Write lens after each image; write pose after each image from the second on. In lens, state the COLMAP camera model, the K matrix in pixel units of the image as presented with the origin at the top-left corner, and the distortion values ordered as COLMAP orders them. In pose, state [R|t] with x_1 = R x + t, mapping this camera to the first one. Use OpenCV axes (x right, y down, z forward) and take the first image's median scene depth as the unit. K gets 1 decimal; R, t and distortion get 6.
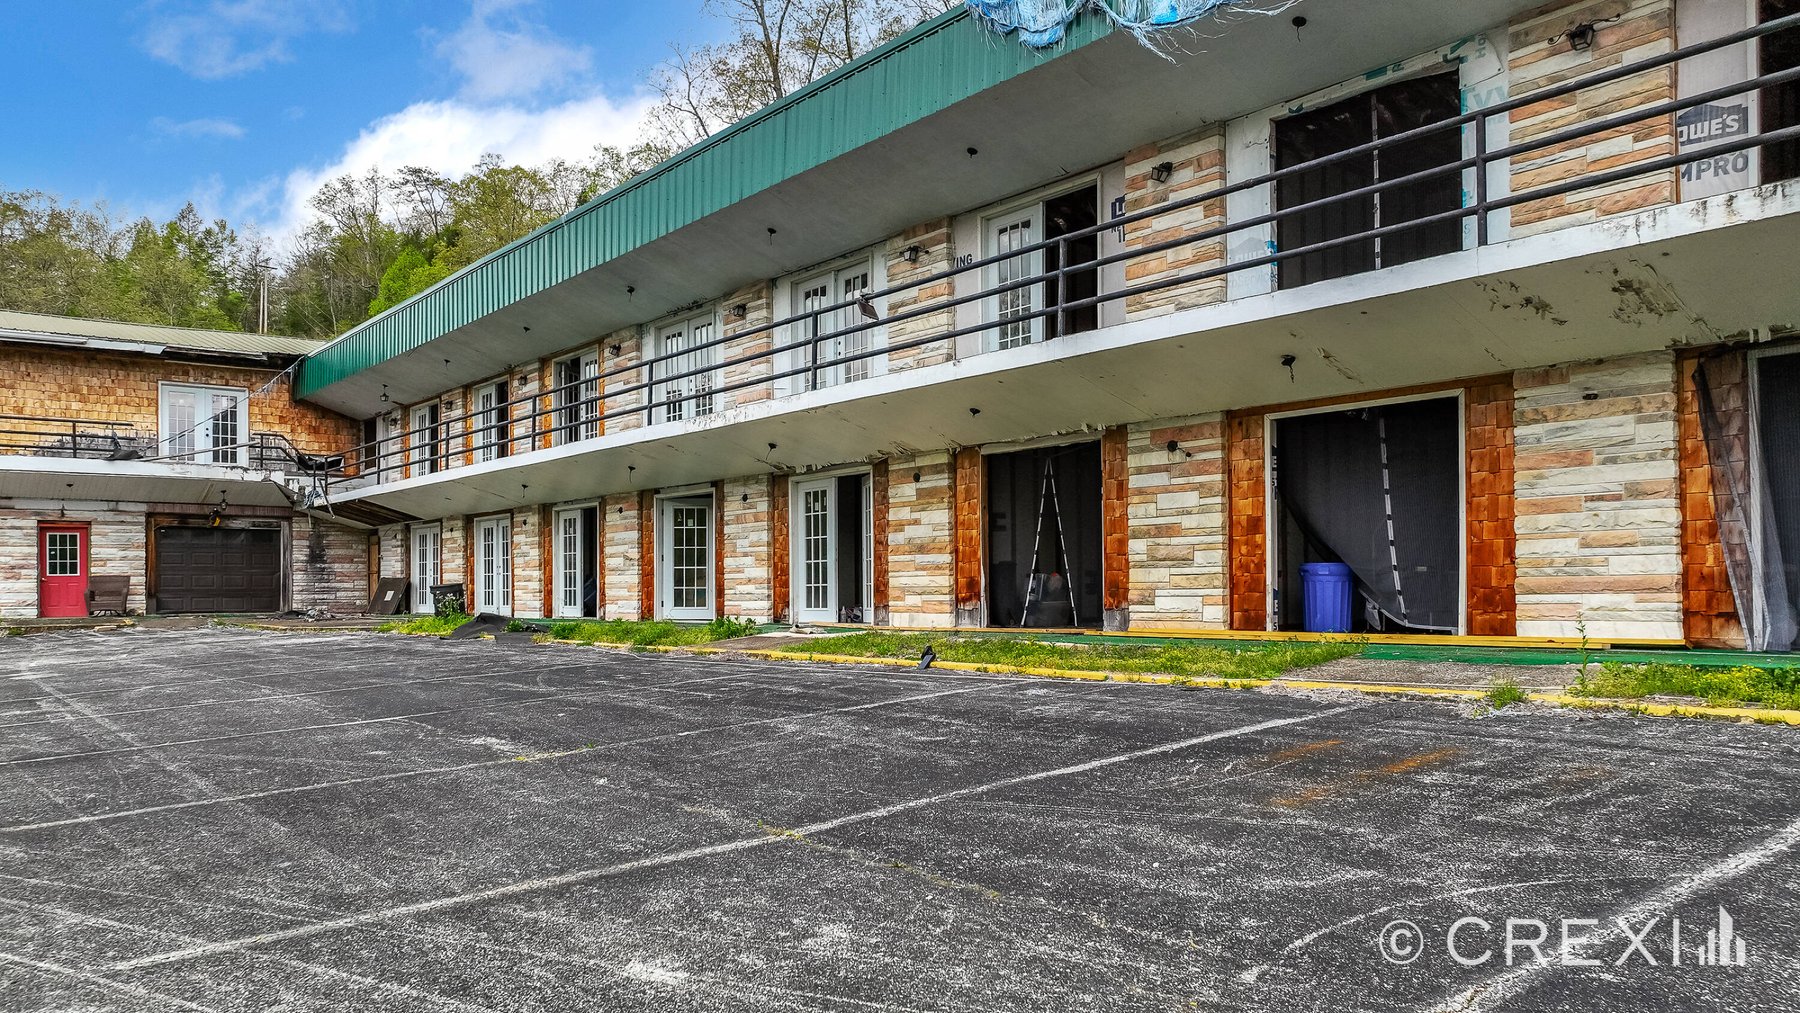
lens RADIAL K [[1355.0, 0, 970.1], [0, 1355.0, 493.6], [0, 0, 1]] dist [0.010227, 0.005747]
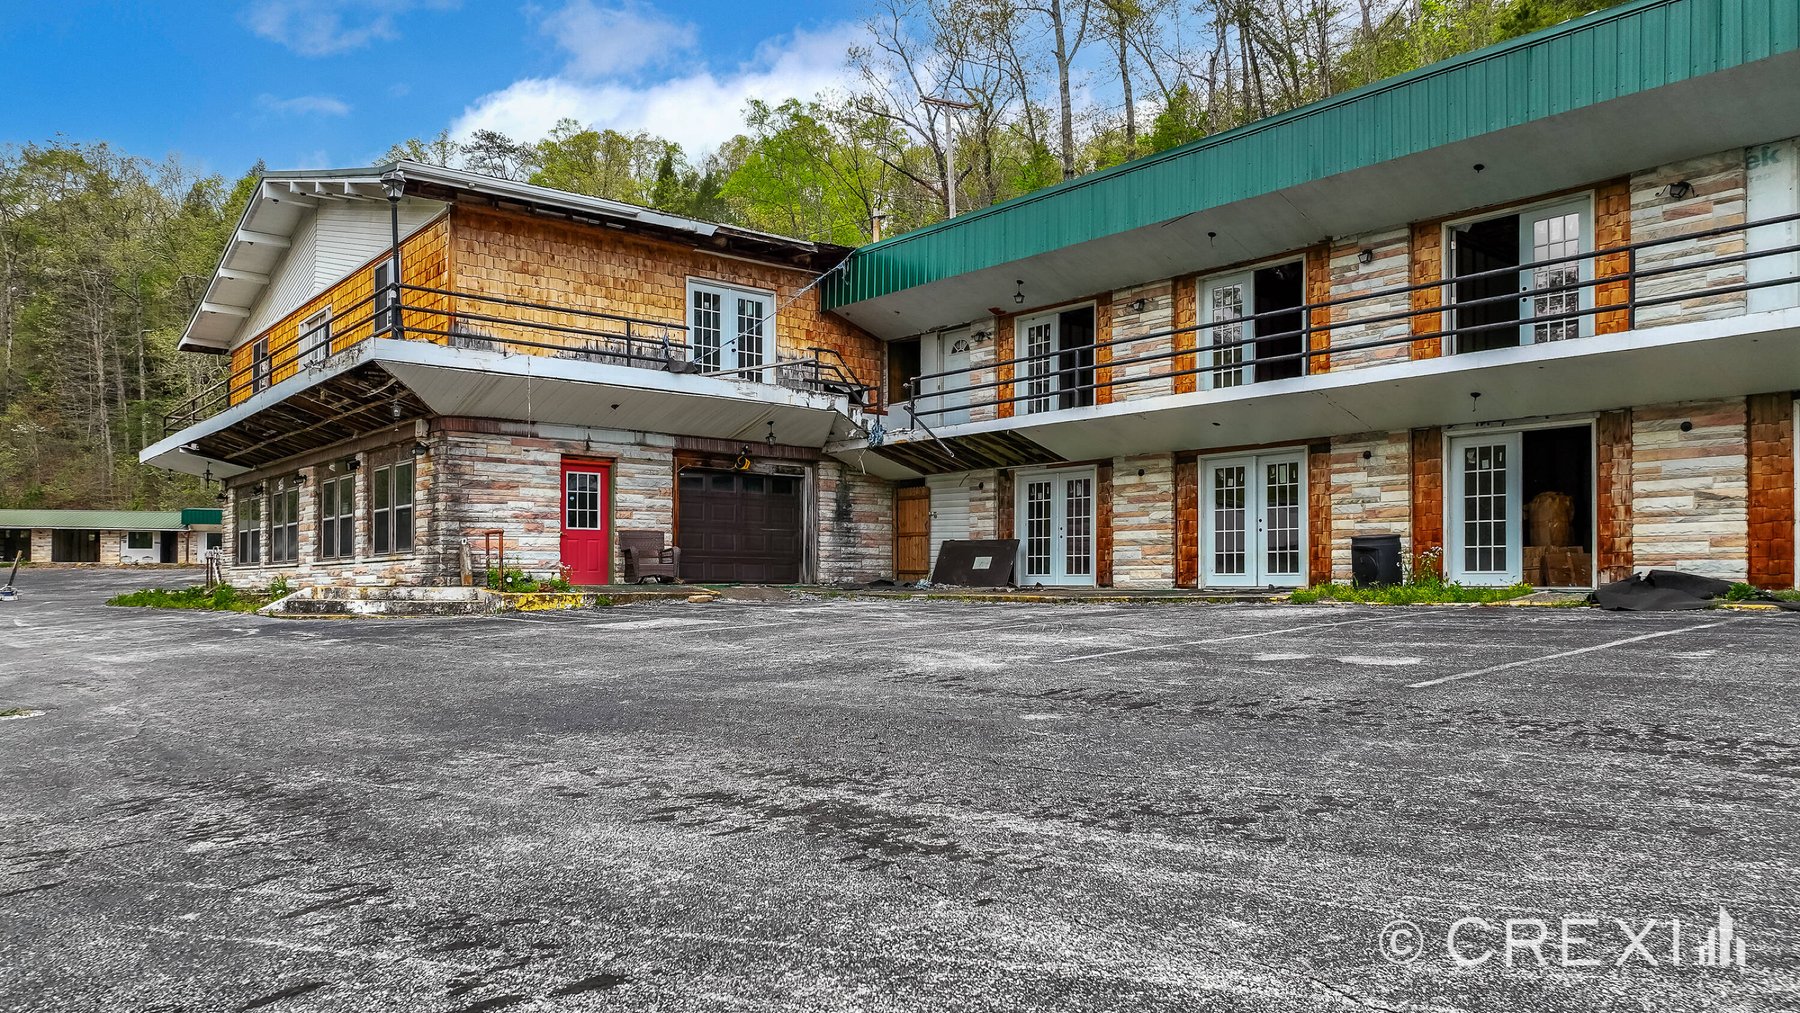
lens RADIAL K [[1301.2, 0, 900.0], [0, 1301.2, 506.5], [0, 0, 1]] dist [0.004084, 0.003333]
pose [[0.999214, 0.013108, 0.037416, -0.487479], [-0.013304, 0.999899, 0.005012, 0.039247], [-0.037347, -0.005506, 0.999287, 0.261798]]
